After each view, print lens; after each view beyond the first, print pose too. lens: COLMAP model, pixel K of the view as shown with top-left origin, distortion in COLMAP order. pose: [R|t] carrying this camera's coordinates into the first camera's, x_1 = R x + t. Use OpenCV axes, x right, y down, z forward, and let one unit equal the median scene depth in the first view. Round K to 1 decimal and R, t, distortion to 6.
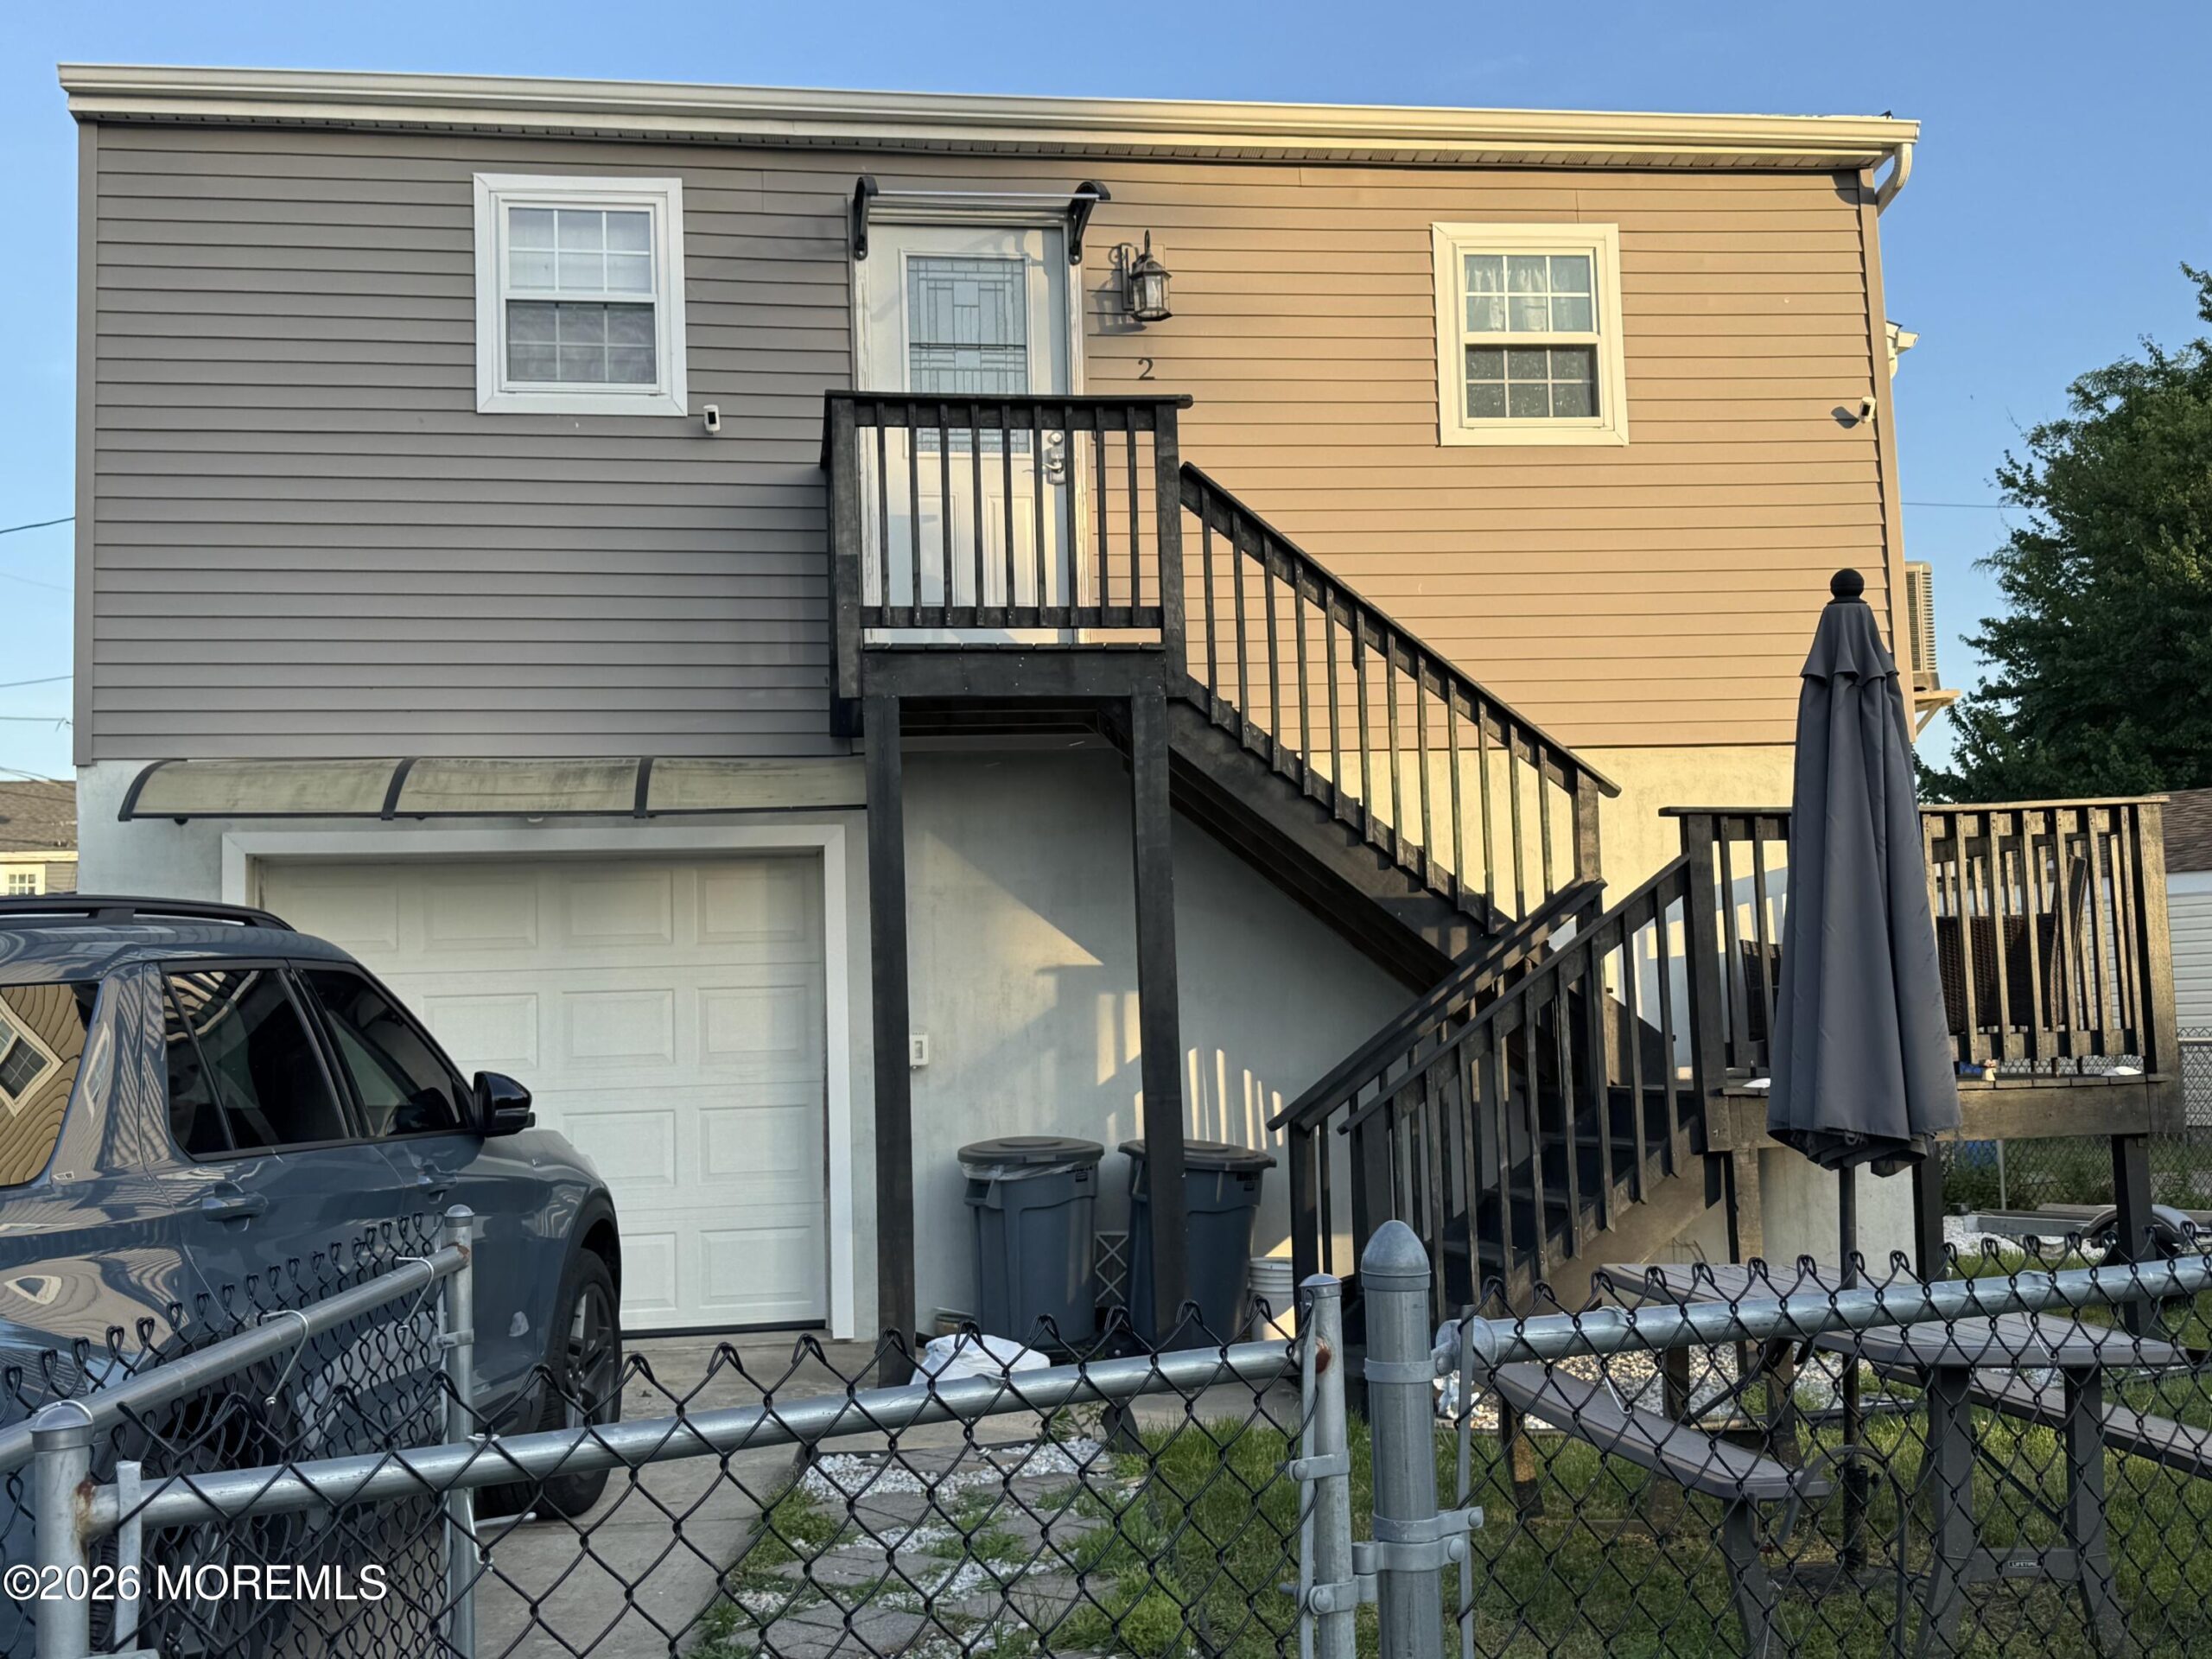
lens RADIAL K [[2420.4, 0, 1106.0], [0, 2420.4, 829.5], [0, 0, 1]] dist [0.114495, -0.698524]
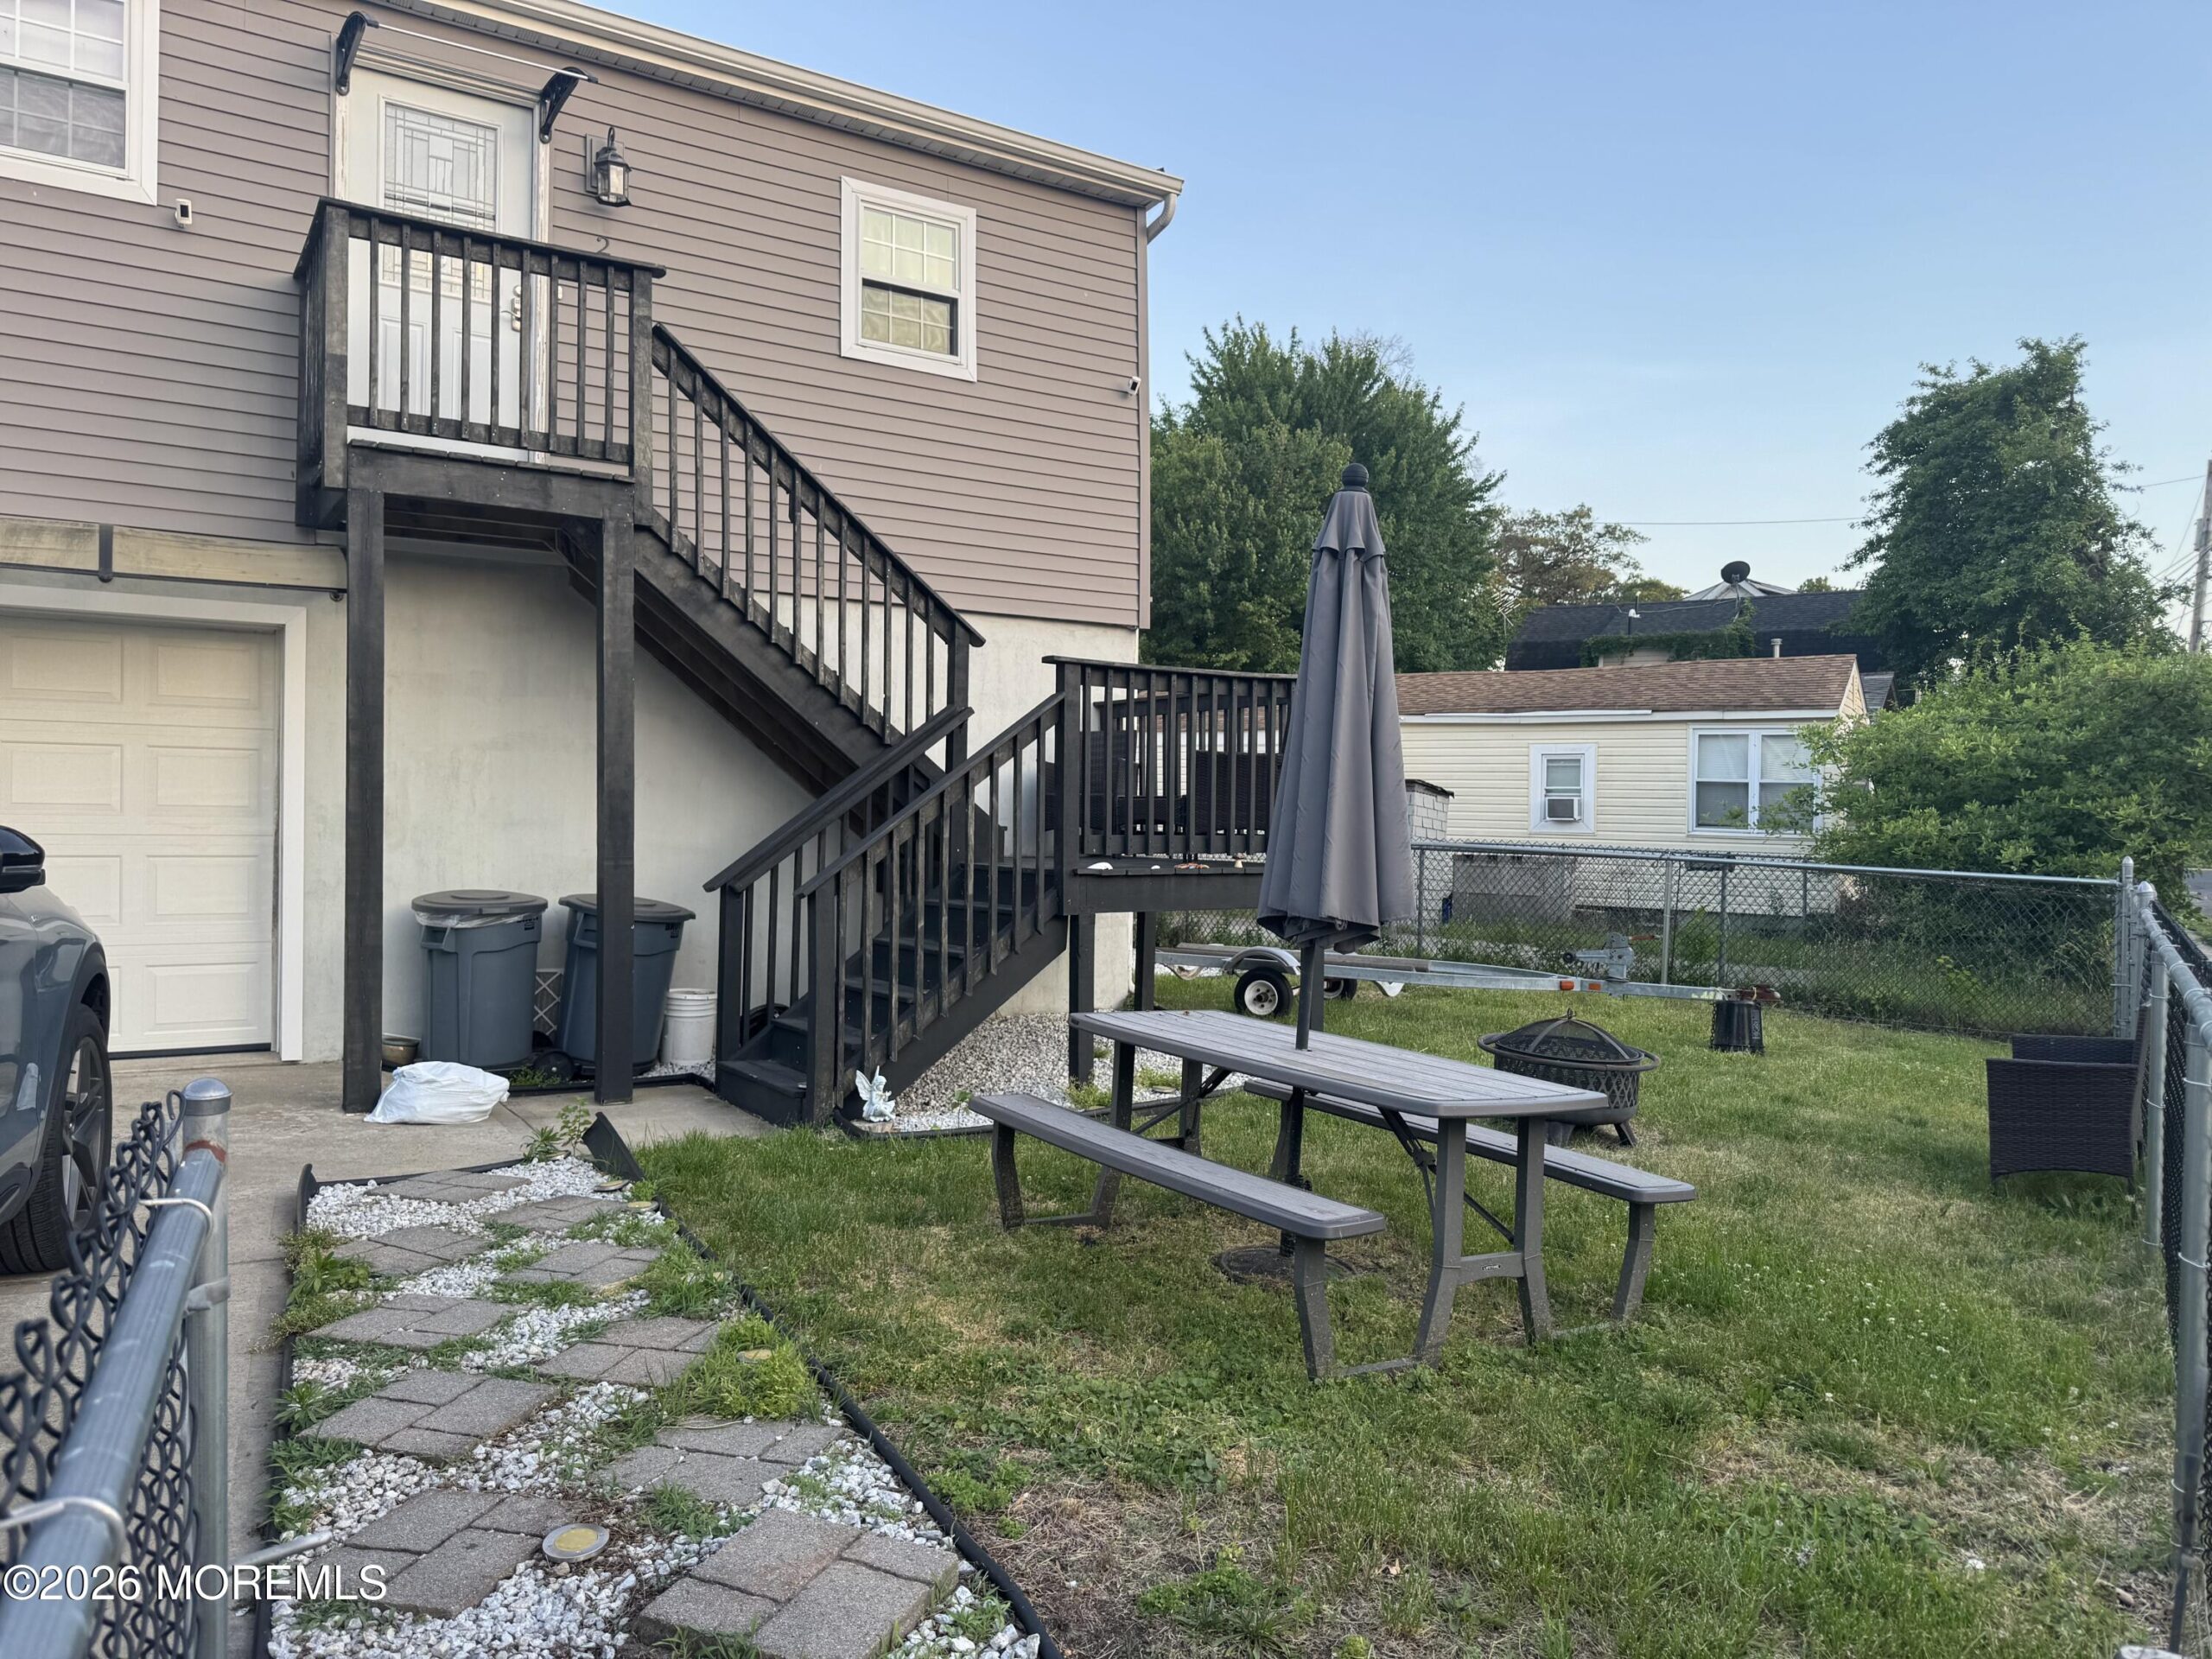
lens RADIAL K [[1555.3, 0, 1099.3], [0, 1555.3, 851.8], [0, 0, 1]] dist [0.000298, -0.022103]
pose [[0.903256, 0.038473, 0.427374, -0.085350], [-0.083515, 0.992689, 0.087147, 0.017956], [-0.420896, -0.114408, 0.899865, 0.206050]]
